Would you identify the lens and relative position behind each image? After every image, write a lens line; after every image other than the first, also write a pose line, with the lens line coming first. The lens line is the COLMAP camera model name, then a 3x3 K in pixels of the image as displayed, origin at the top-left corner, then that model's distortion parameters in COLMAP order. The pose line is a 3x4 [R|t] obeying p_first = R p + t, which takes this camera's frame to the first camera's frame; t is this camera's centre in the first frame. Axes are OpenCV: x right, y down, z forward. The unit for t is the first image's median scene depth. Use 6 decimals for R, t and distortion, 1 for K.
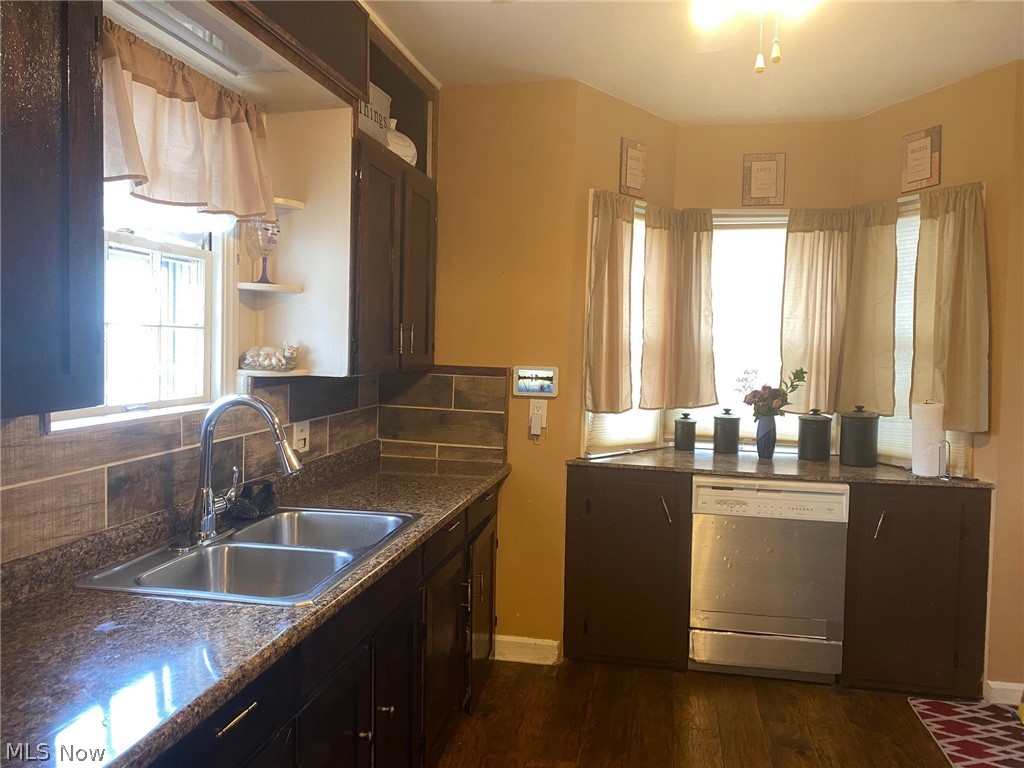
lens RADIAL K [[778.7, 0, 512.0], [0, 778.7, 384.0], [0, 0, 1]] dist [0.010374, 0.001576]
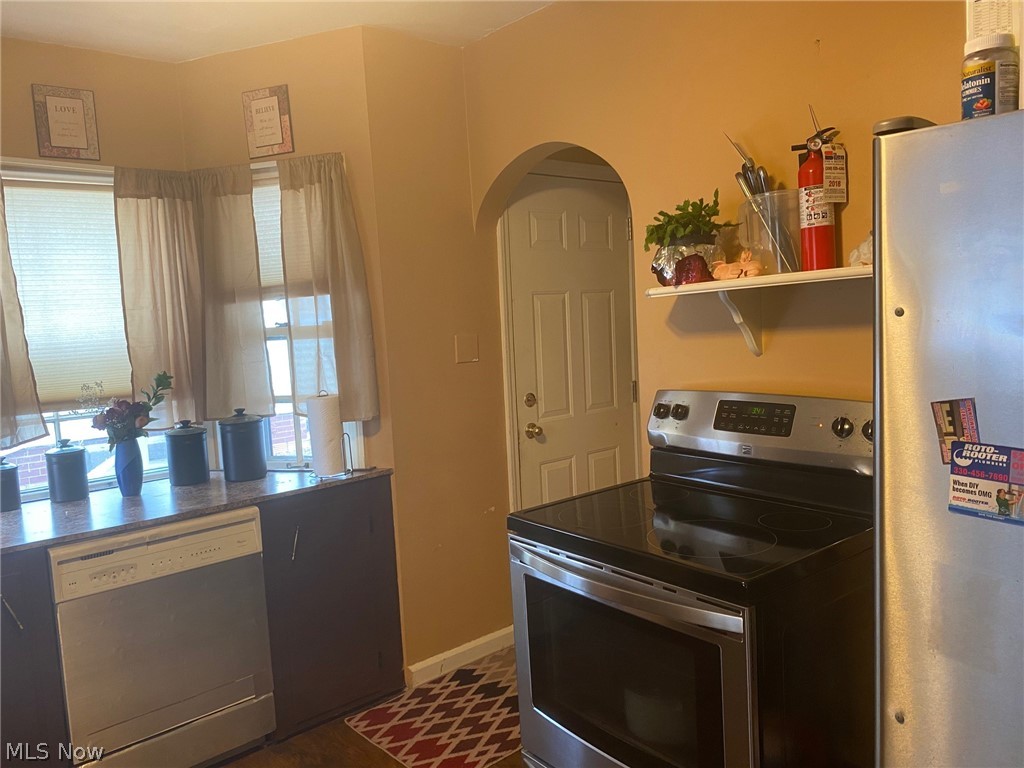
lens RADIAL K [[778.7, 0, 512.0], [0, 778.7, 384.0], [0, 0, 1]] dist [0.010374, 0.001576]
pose [[0.610548, -0.123817, 0.782241, -0.033263], [0.115047, 0.991093, 0.067080, -0.022735], [-0.783579, 0.049038, 0.619354, 0.262256]]
